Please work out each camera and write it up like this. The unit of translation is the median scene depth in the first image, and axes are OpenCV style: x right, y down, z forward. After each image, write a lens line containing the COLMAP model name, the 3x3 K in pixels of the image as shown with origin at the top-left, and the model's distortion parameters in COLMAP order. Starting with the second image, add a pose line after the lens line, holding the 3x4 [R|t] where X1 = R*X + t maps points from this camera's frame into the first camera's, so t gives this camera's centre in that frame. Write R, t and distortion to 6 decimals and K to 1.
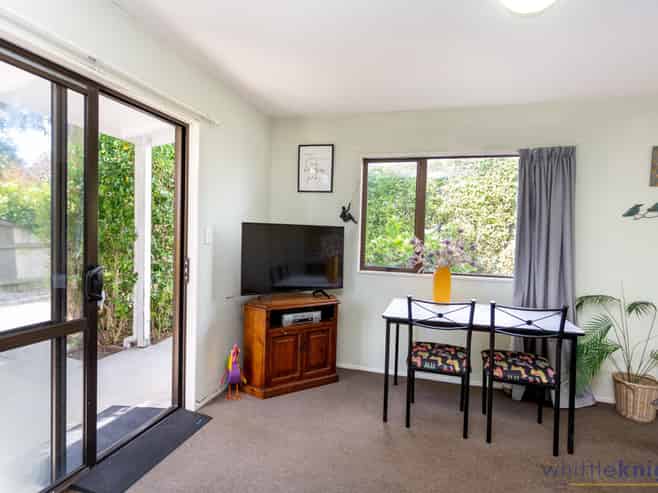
lens RADIAL K [[364.4, 0, 329.0], [0, 364.4, 246.5], [0, 0, 1]] dist [0.002524, 0.001467]
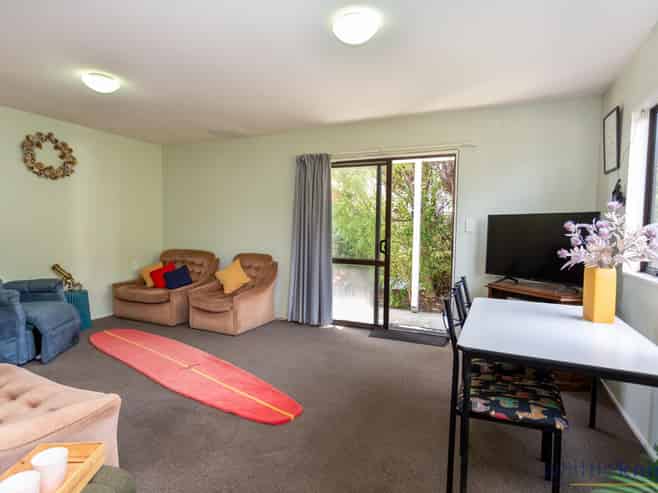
lens RADIAL K [[364.4, 0, 329.0], [0, 364.4, 246.5], [0, 0, 1]] dist [0.002524, 0.001467]
pose [[-0.143997, 0.026062, -0.989235, 0.970085], [-0.059622, 0.997609, 0.034961, 0.027422], [0.987780, 0.064014, -0.142099, 0.575225]]
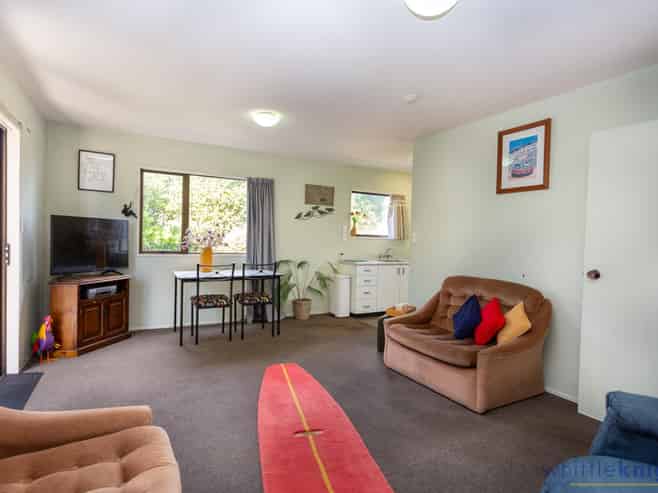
lens RADIAL K [[364.4, 0, 329.0], [0, 364.4, 246.5], [0, 0, 1]] dist [0.002524, 0.001467]
pose [[0.704342, -0.025355, 0.709408, -0.422049], [0.017812, 0.999679, 0.018045, 0.030842], [-0.709637, -0.000074, 0.704567, -0.467413]]
